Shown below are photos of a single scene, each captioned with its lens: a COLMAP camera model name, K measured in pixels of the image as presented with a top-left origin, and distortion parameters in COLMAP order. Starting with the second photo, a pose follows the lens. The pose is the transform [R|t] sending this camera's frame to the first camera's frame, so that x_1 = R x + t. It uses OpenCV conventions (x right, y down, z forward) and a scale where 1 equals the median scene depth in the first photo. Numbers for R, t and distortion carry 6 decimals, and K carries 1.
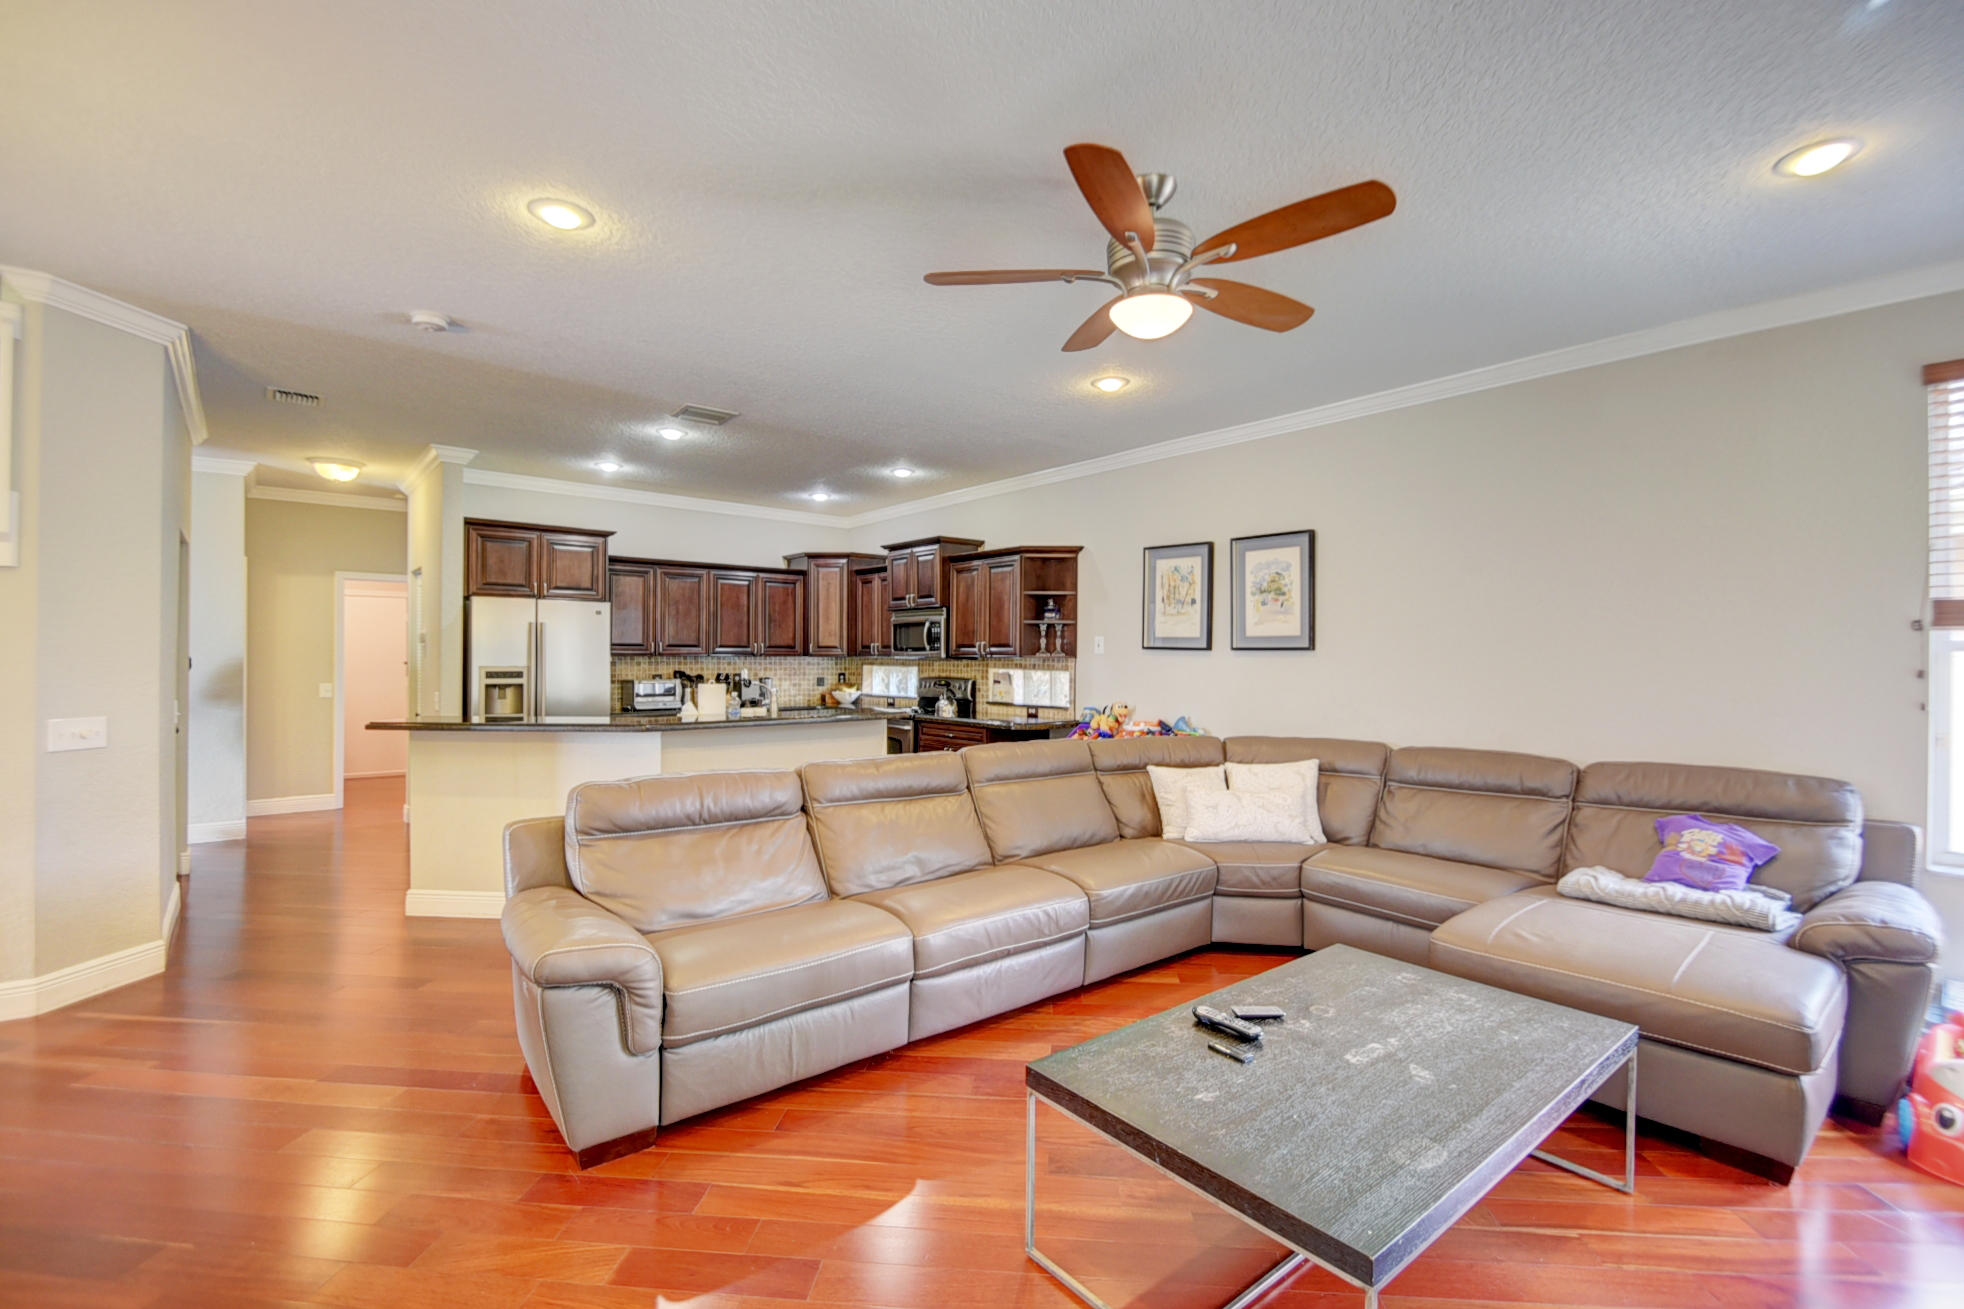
lens RADIAL K [[871.4, 0, 990.0], [0, 871.4, 655.8], [0, 0, 1]] dist [0.015526, -0.016753]
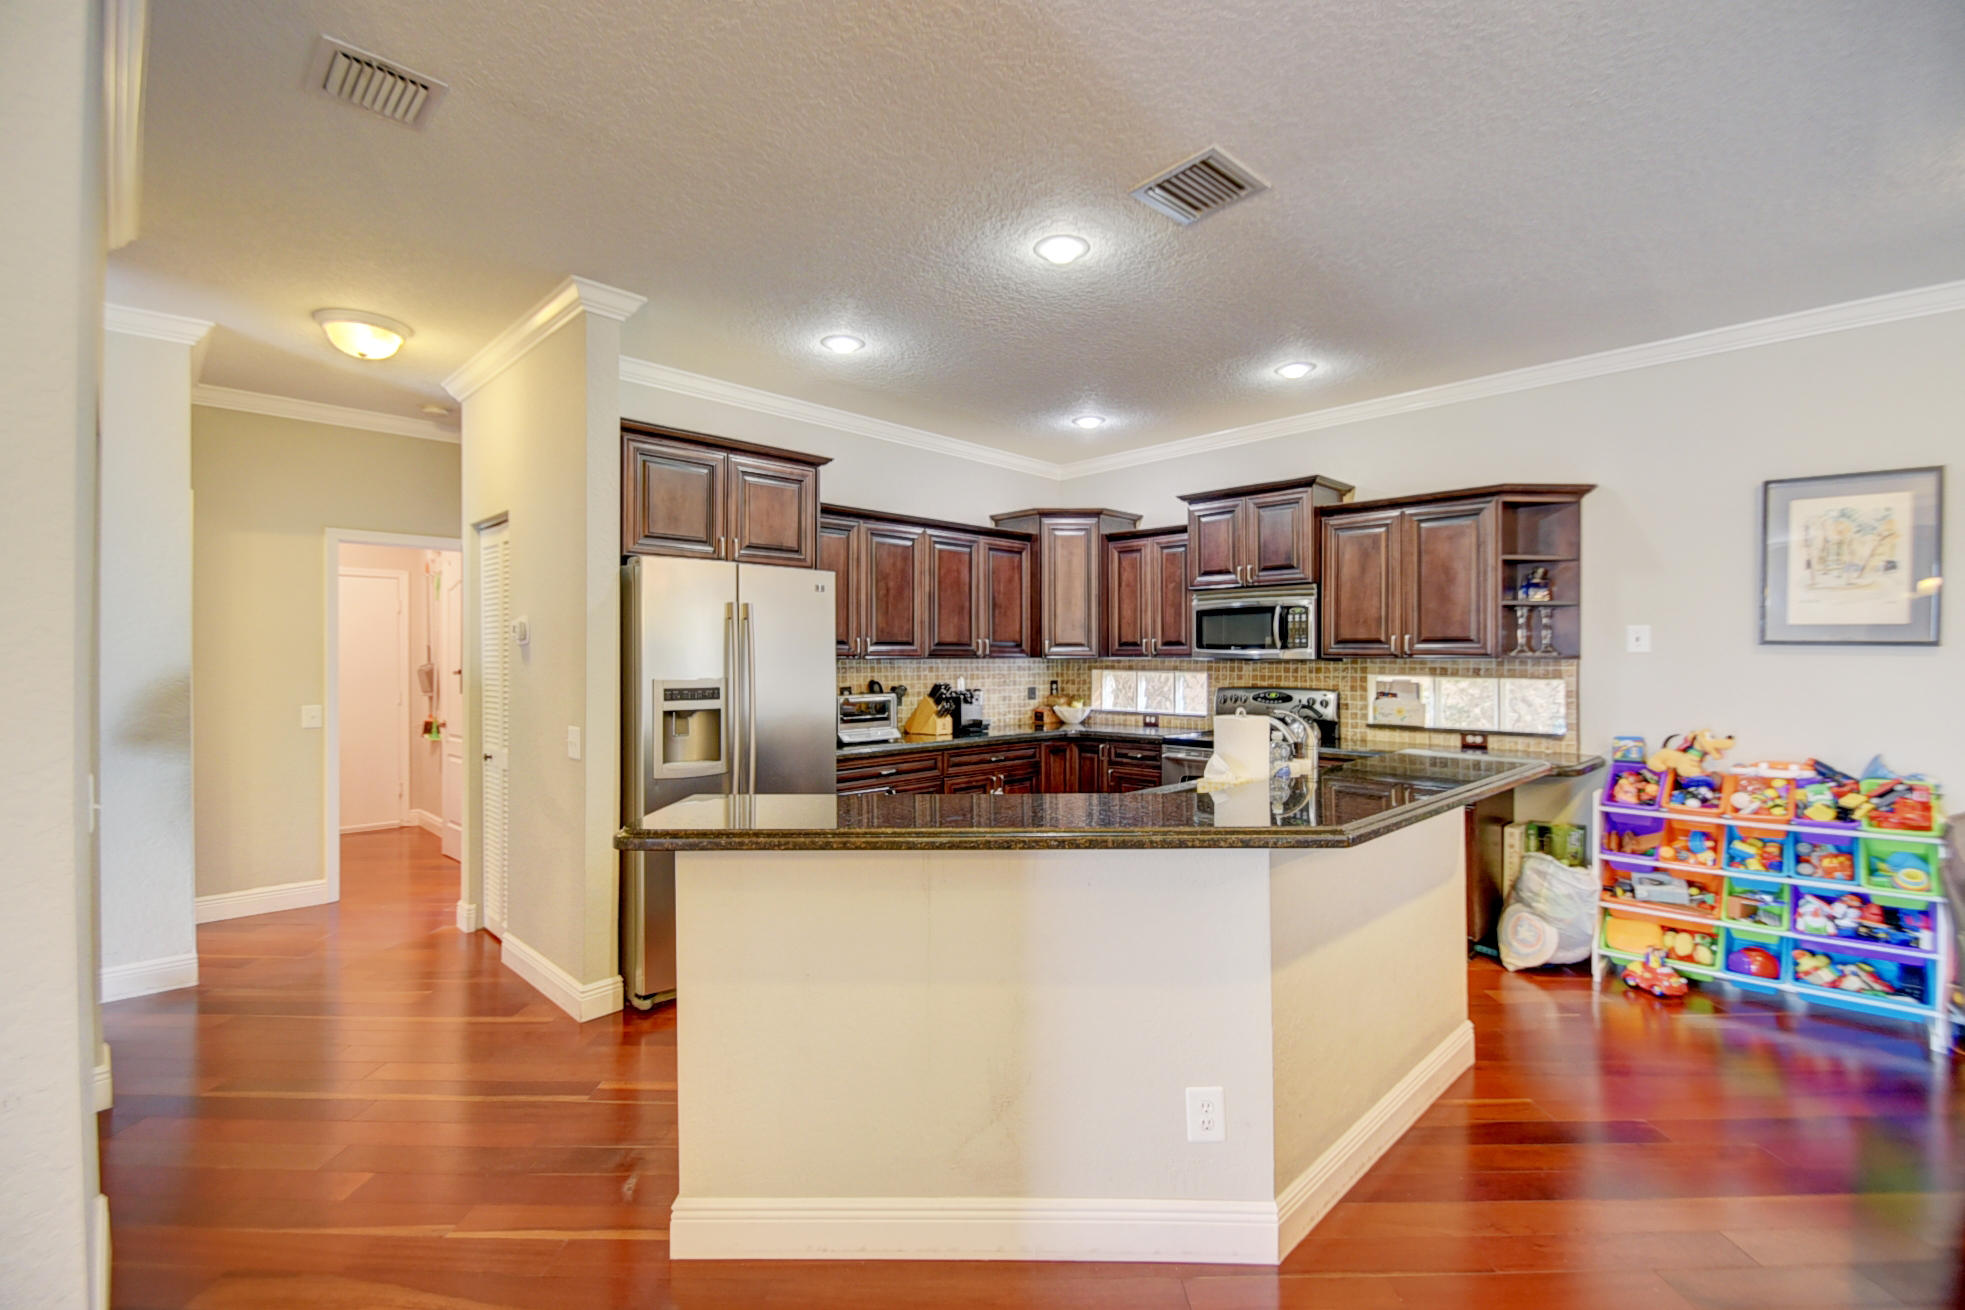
lens RADIAL K [[871.8, 0, 990.5], [0, 871.8, 656.3], [0, 0, 1]] dist [0.015526, -0.016753]
pose [[0.996076, -0.005036, 0.088362, -0.387098], [0.004915, 0.999987, 0.001587, -0.002503], [-0.088369, -0.001147, 0.996087, 0.388945]]
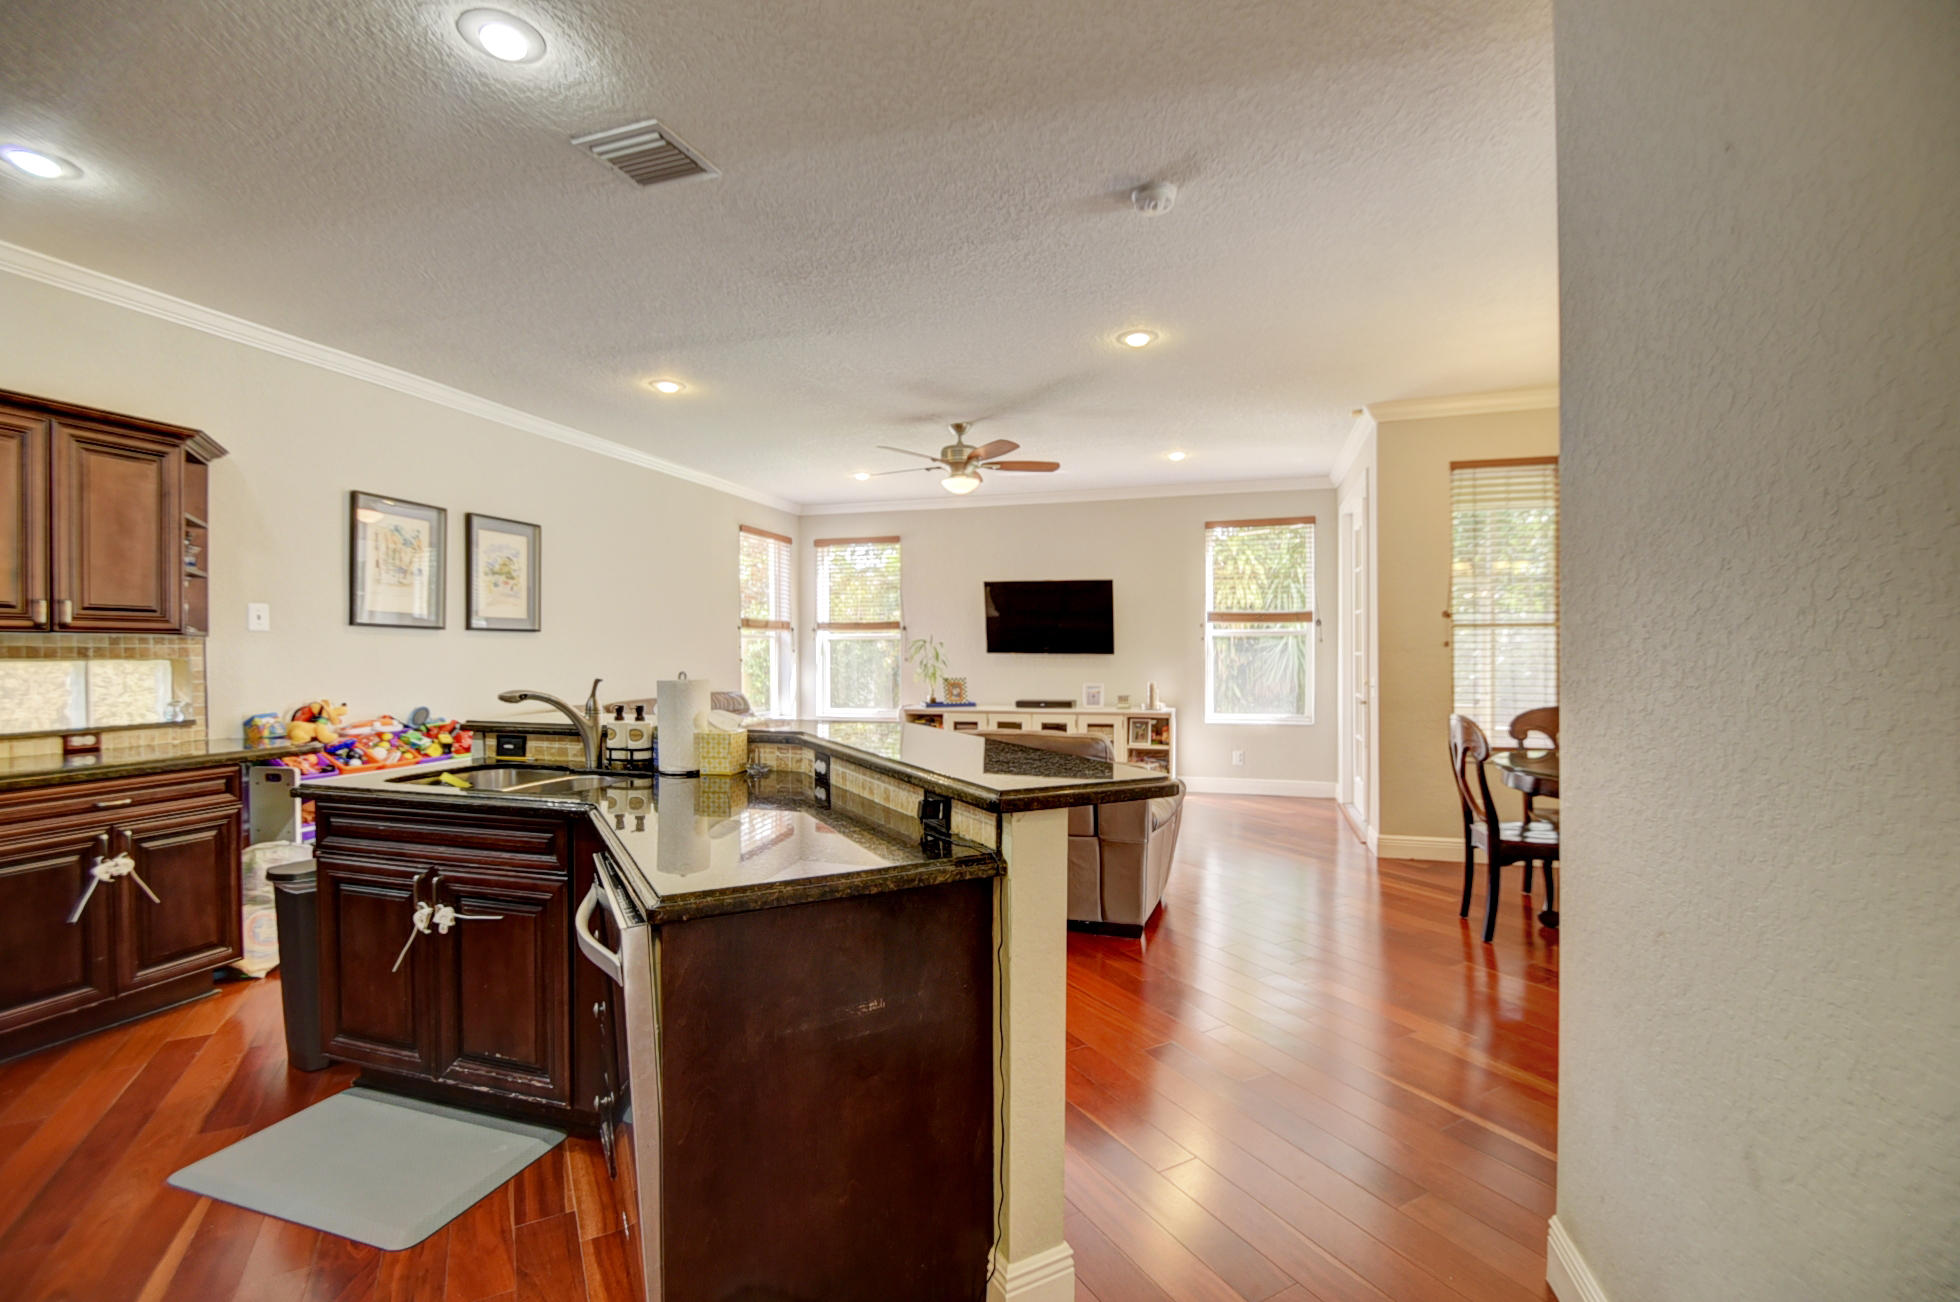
lens RADIAL K [[869.6, 0, 988.0], [0, 869.6, 652.3], [0, 0, 1]] dist [0.015526, -0.016753]
pose [[-0.561599, -0.006065, 0.827387, -0.679078], [-0.001759, 0.999980, 0.006136, 0.008732], [-0.827408, 0.001990, -0.561598, 0.880912]]
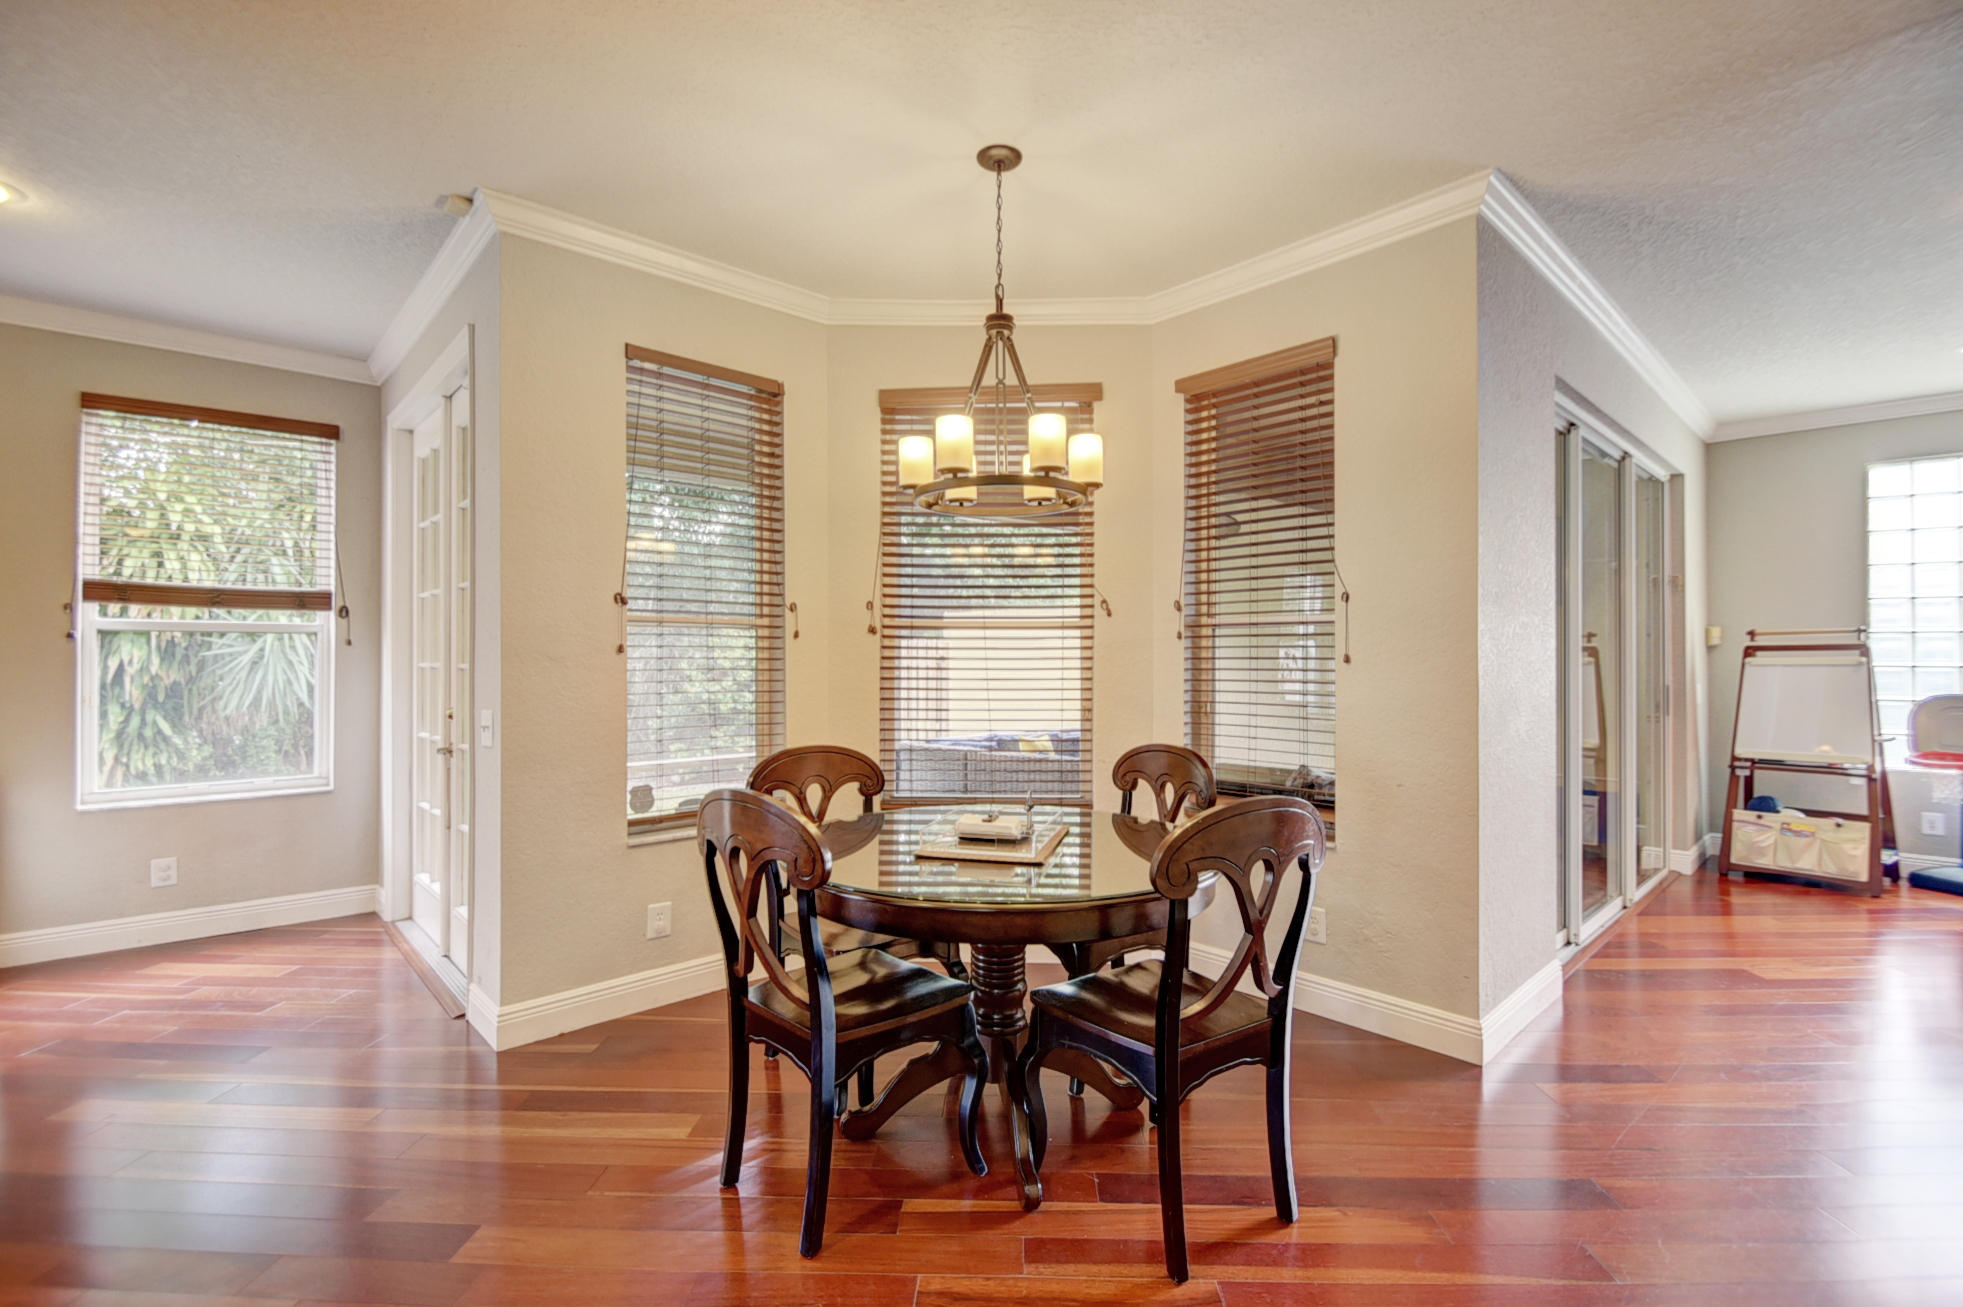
lens RADIAL K [[866.3, 0, 981.5], [0, 866.3, 653.5], [0, 0, 1]] dist [0.003063, -0.011527]
pose [[-0.998210, -0.005373, -0.059571, -0.413726], [-0.004906, 0.999956, -0.007983, 0.010603], [0.059611, -0.007677, -0.998192, 0.554628]]
